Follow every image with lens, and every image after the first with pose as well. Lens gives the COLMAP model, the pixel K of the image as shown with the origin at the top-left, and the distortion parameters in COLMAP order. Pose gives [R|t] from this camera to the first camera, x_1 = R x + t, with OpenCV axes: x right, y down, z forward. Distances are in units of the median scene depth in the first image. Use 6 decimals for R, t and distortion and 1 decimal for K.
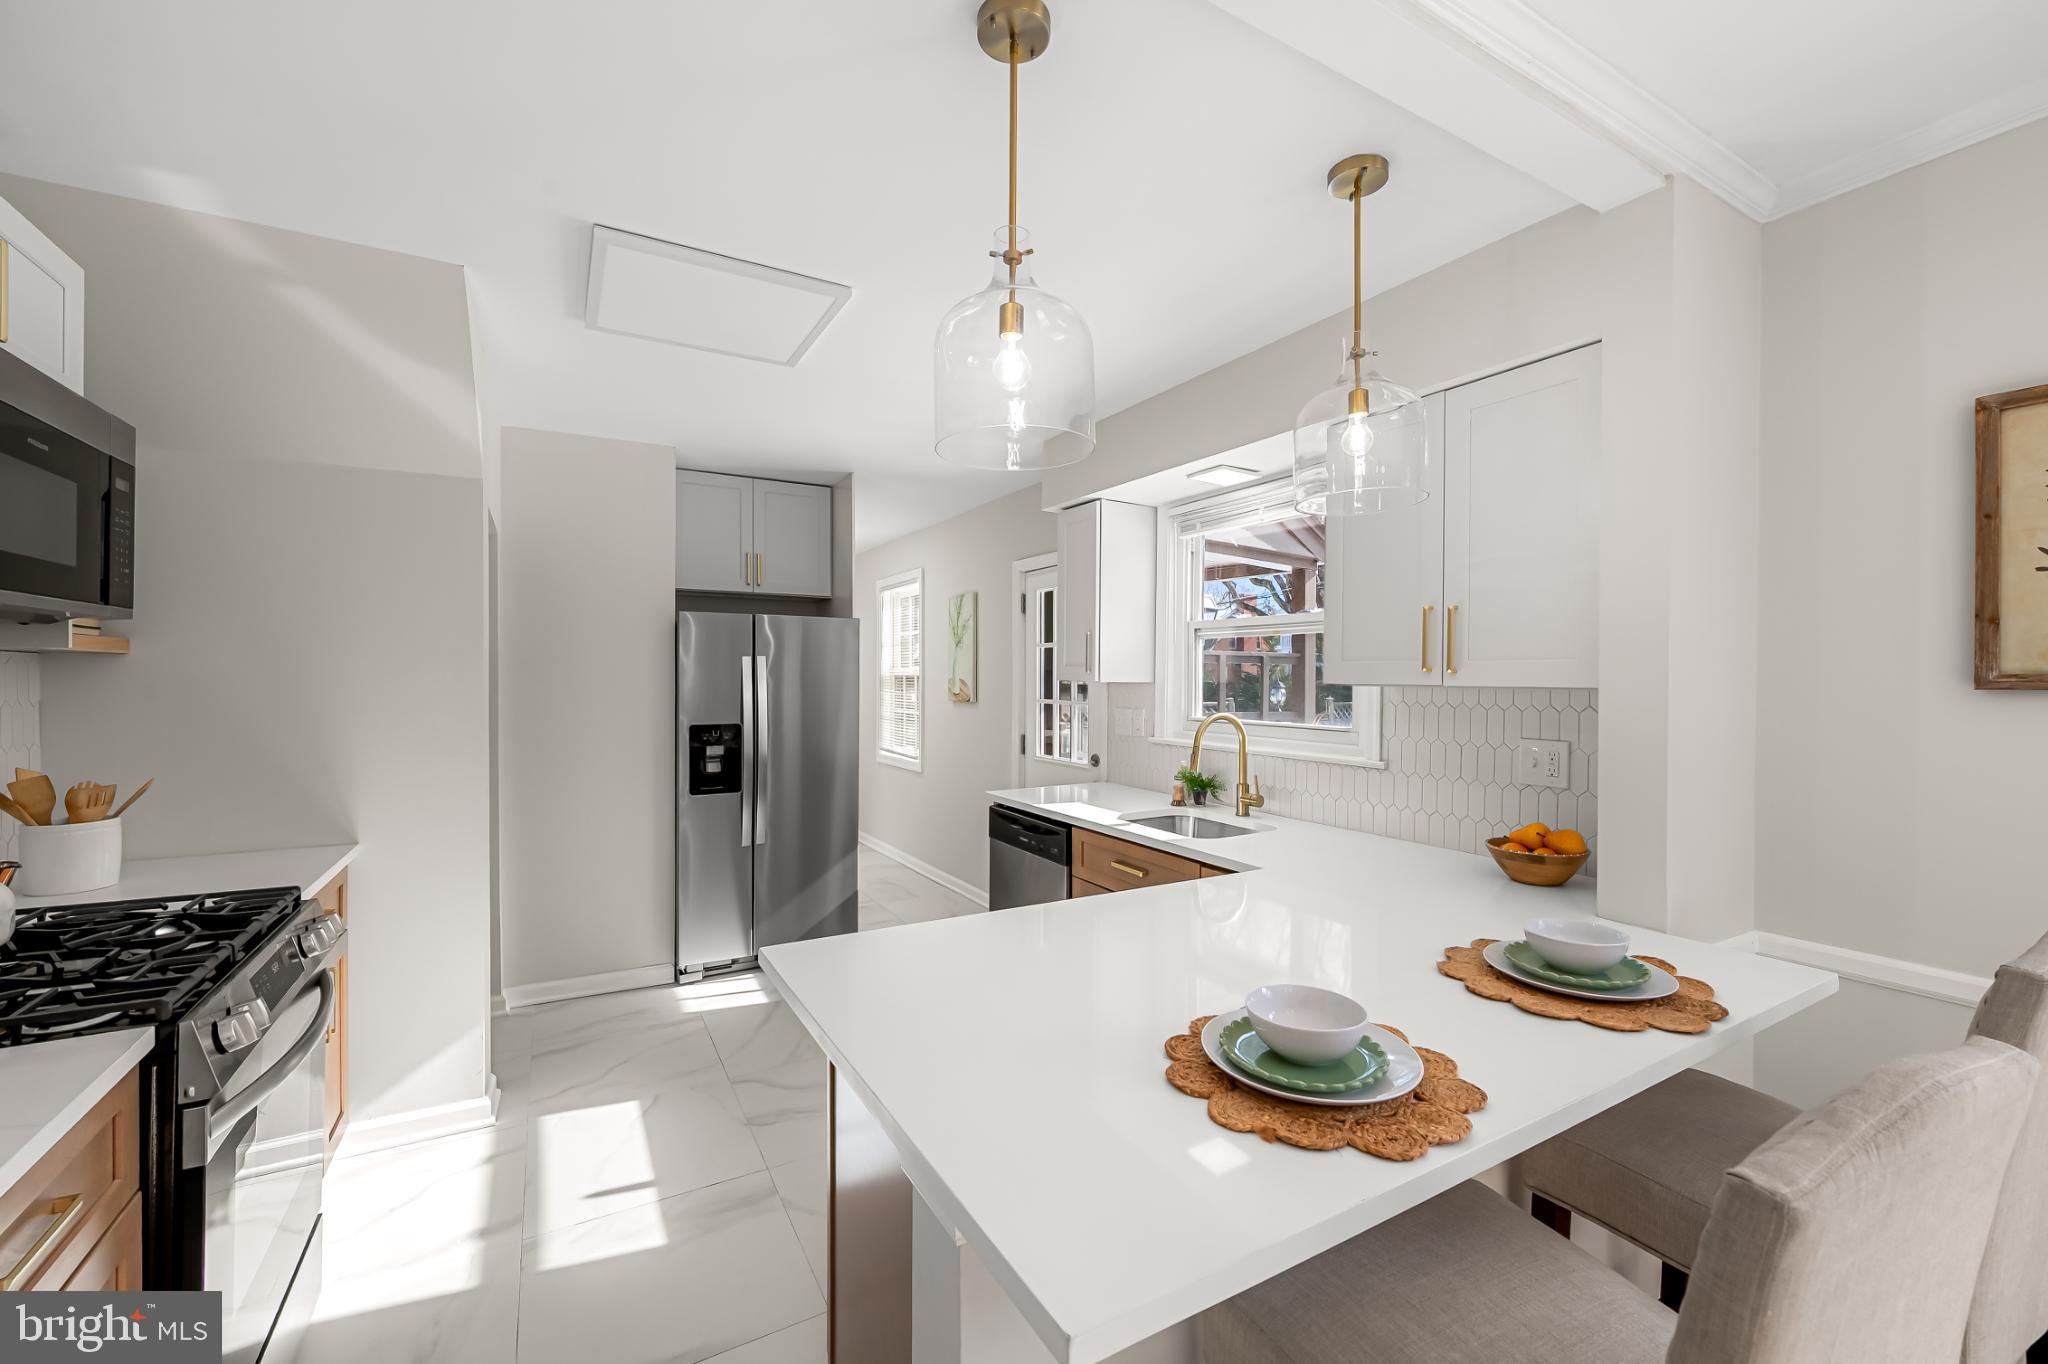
lens RADIAL K [[812.2, 0, 1028.8], [0, 812.2, 685.4], [0, 0, 1]] dist [-0.001150, -0.001033]
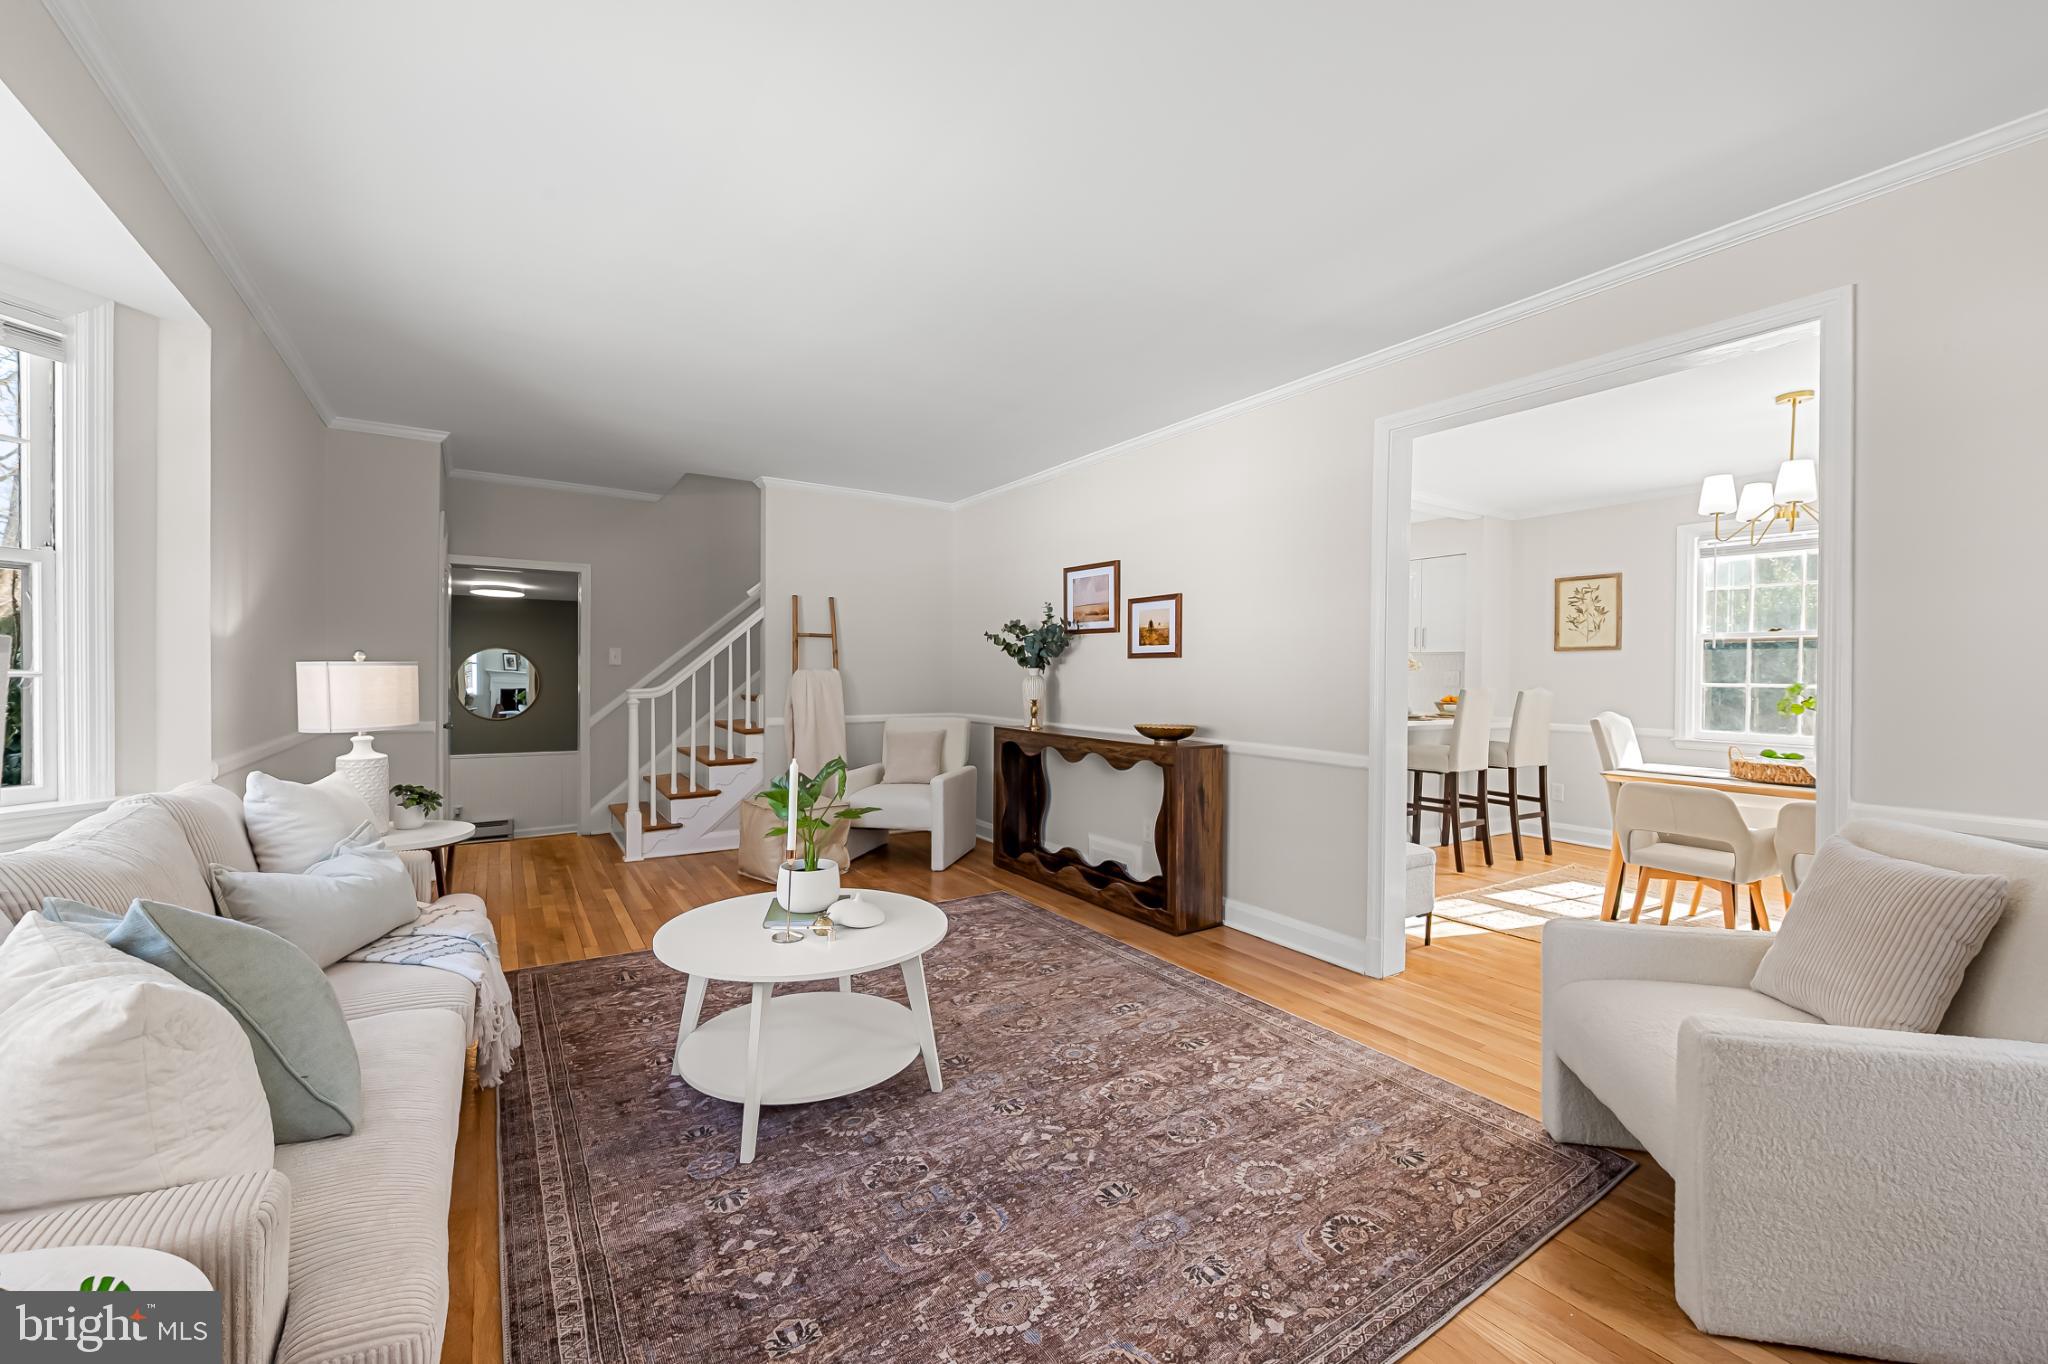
lens RADIAL K [[812.2, 0, 1022.9], [0, 812.2, 681.0], [0, 0, 1]] dist [-0.001150, -0.001033]
pose [[0.998478, 0.005297, 0.054891, -0.714629], [-0.005149, 0.999983, -0.002836, 0.075742], [-0.054905, 0.002549, 0.998488, -1.224204]]
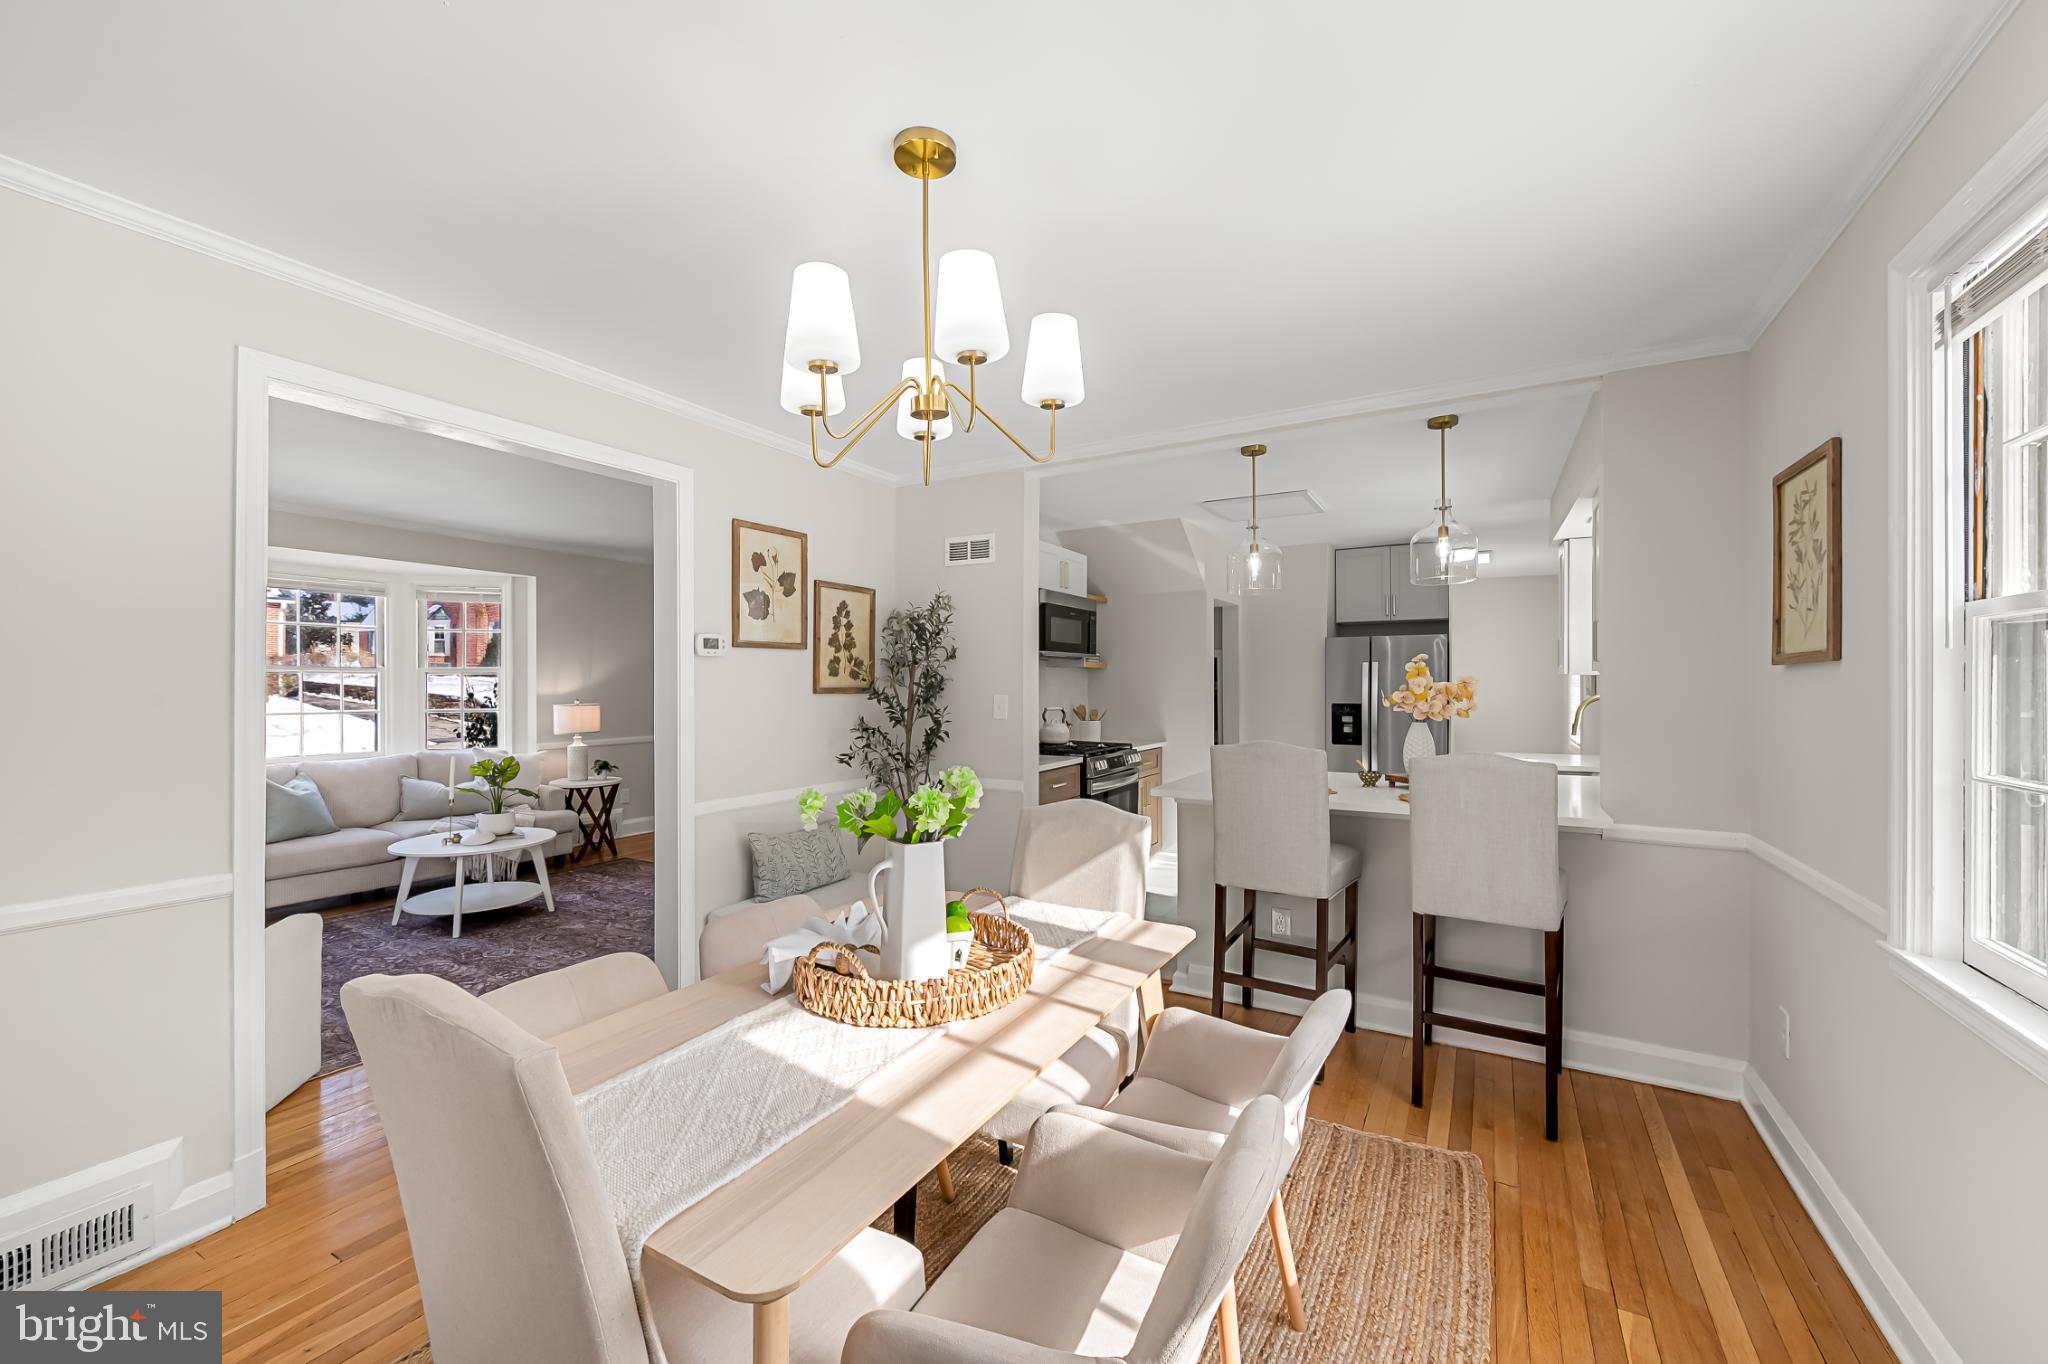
lens RADIAL K [[812.2, 0, 1032.6], [0, 812.2, 691.6], [0, 0, 1]] dist [-0.001150, -0.001033]
pose [[0.516333, 0.003908, -0.856379, 0.760941], [-0.006436, 0.999979, 0.000683, 0.028341], [0.856364, 0.005159, 0.516348, -0.444906]]
